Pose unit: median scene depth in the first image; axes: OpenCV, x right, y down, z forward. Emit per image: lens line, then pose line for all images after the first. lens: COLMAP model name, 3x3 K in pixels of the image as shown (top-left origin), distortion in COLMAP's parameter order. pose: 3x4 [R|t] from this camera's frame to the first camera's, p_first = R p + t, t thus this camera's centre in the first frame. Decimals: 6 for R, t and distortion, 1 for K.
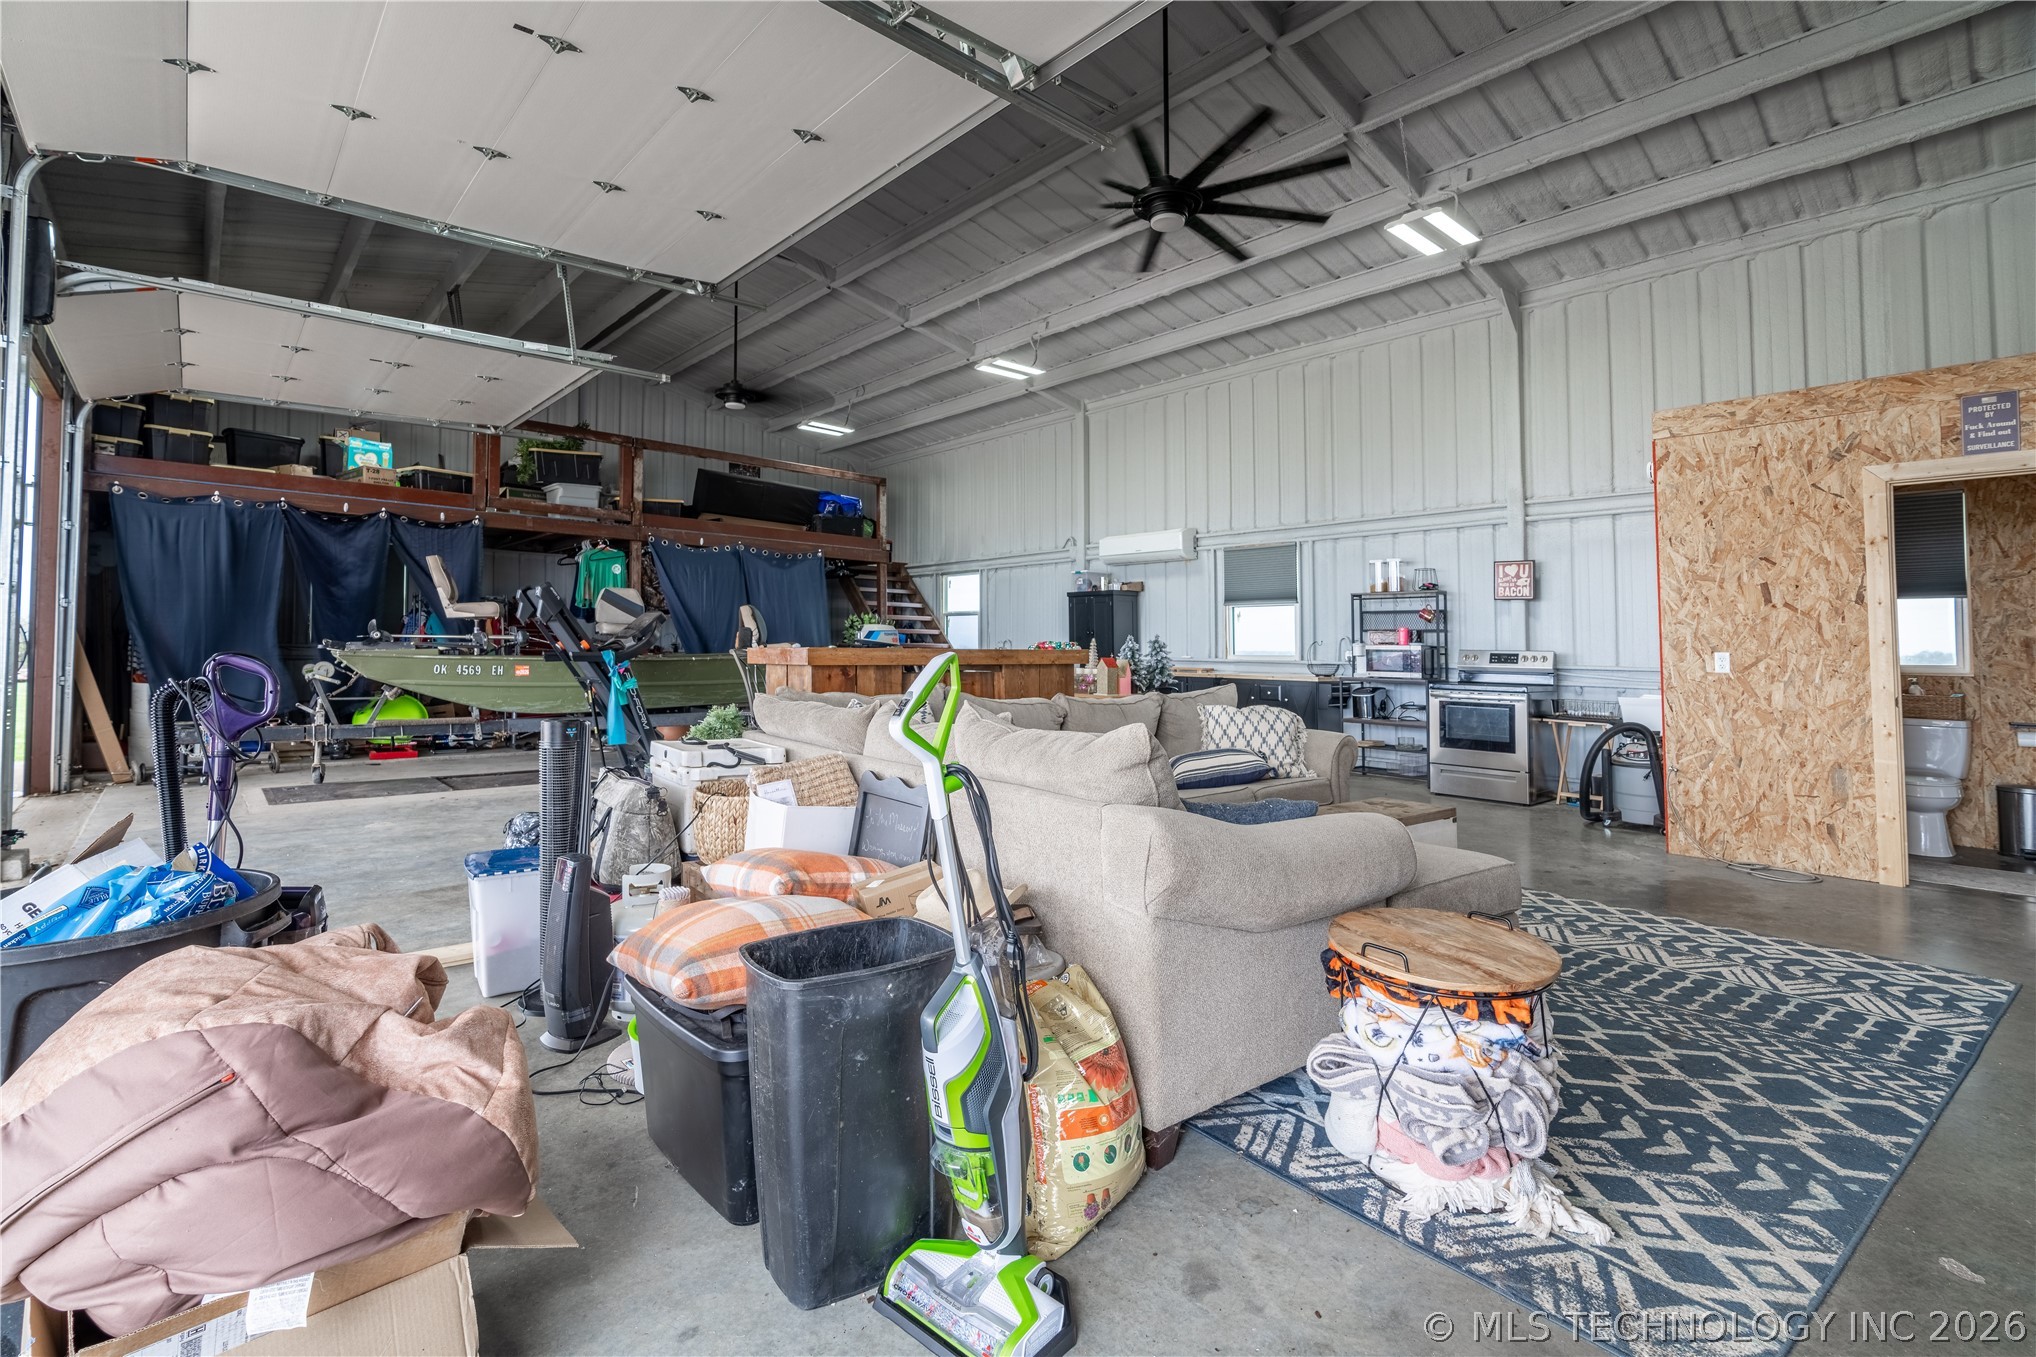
lens RADIAL K [[939.9, 0, 1023.7], [0, 939.9, 632.5], [0, 0, 1]] dist [-0.010595, 0.005450]
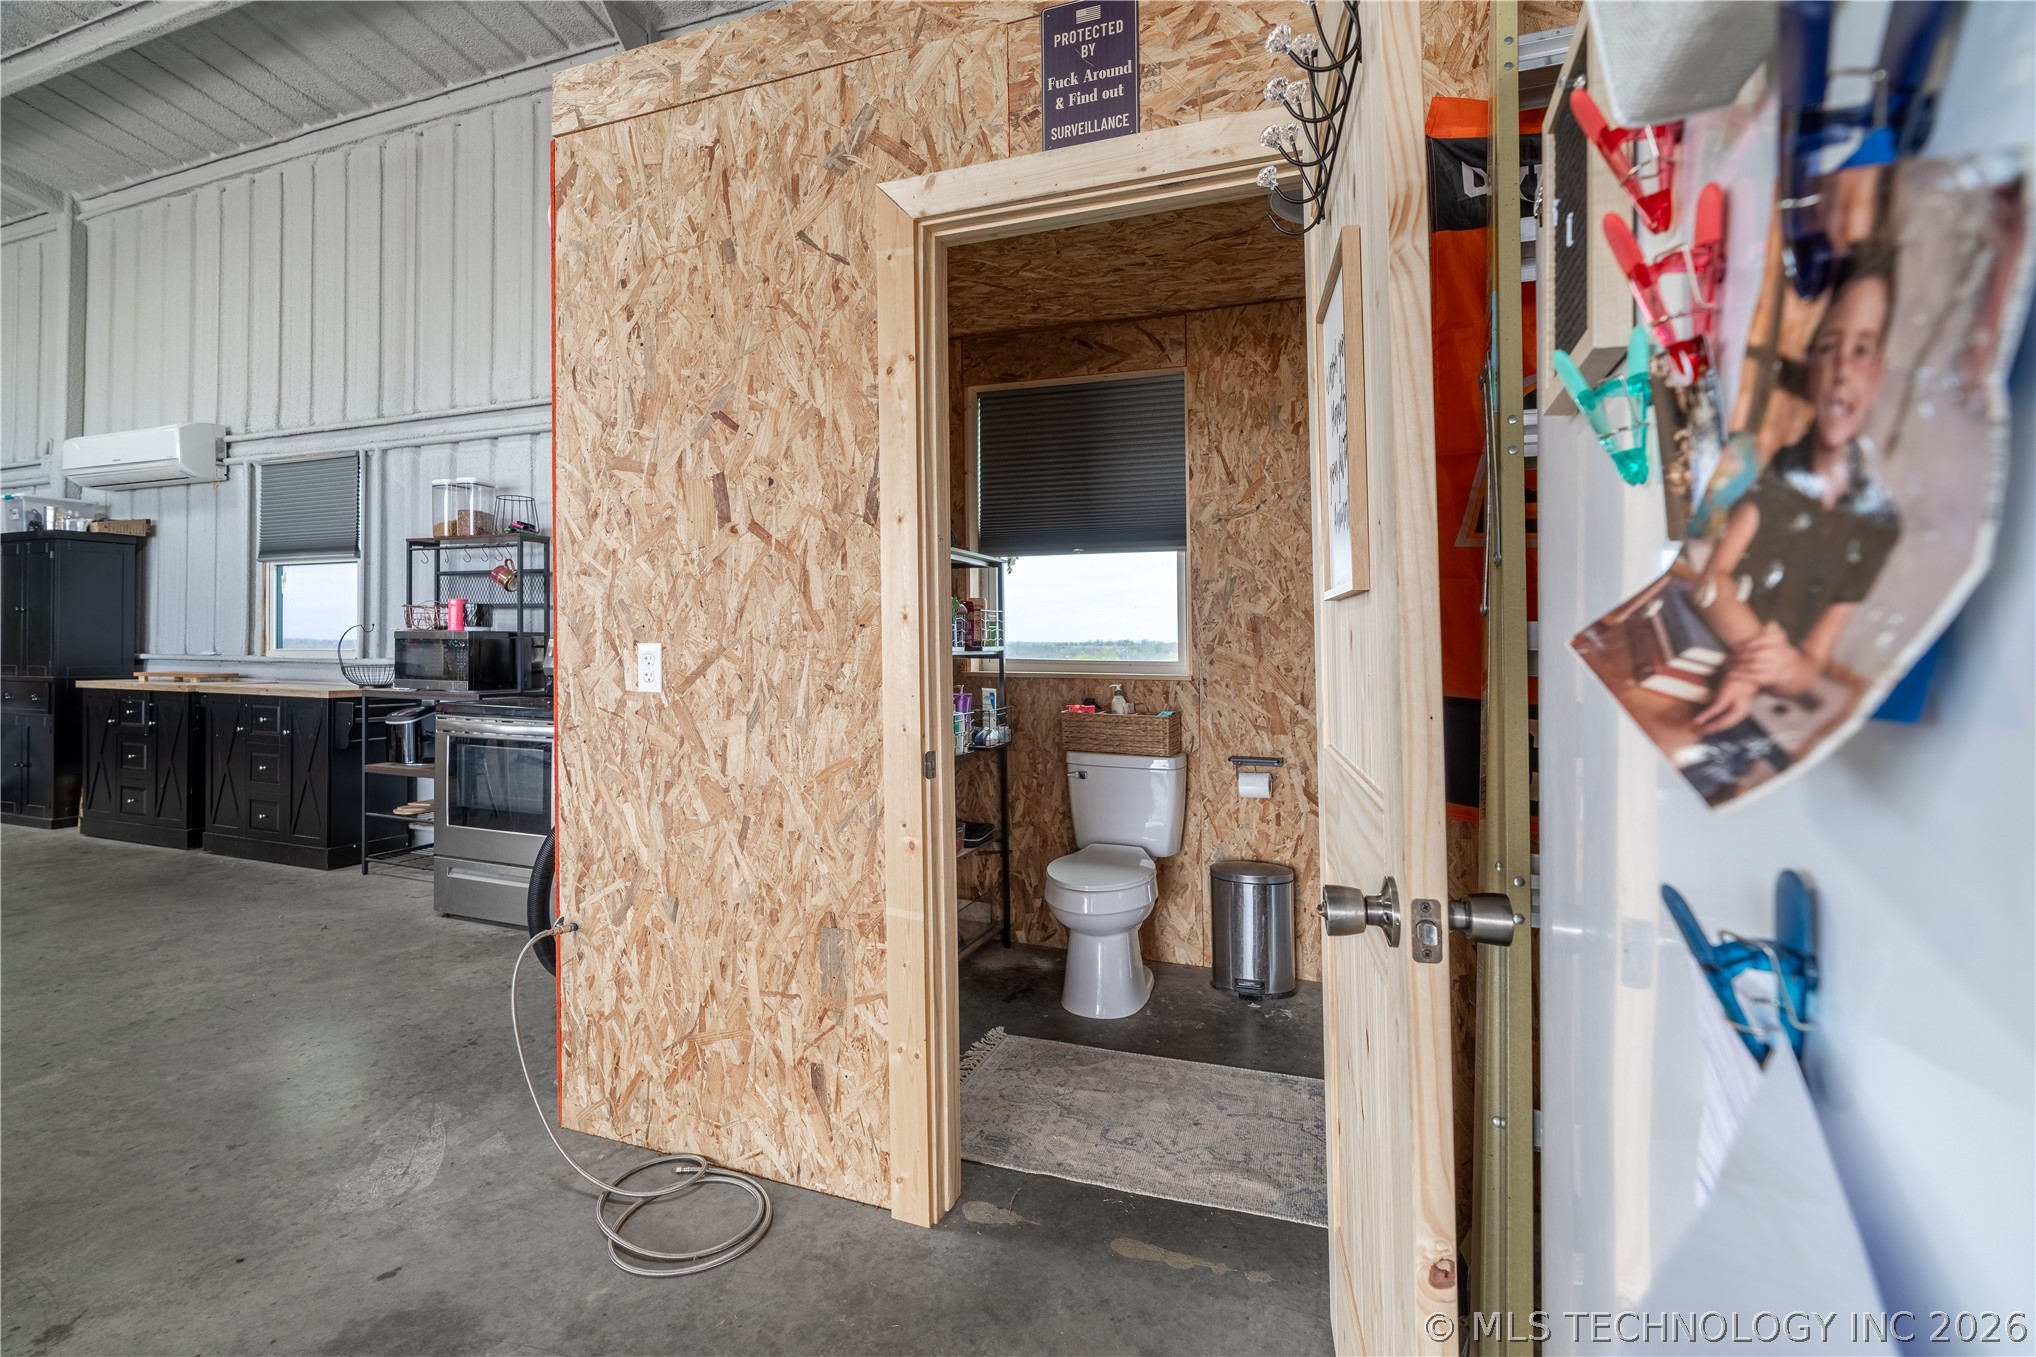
lens RADIAL K [[939.9, 0, 1023.7], [0, 939.9, 632.5], [0, 0, 1]] dist [-0.010595, 0.005450]
pose [[0.893754, -0.000942, 0.448556, 0.721221], [-0.003814, 0.999946, 0.009700, 0.012209], [-0.448541, -0.010380, 0.893702, 0.566303]]
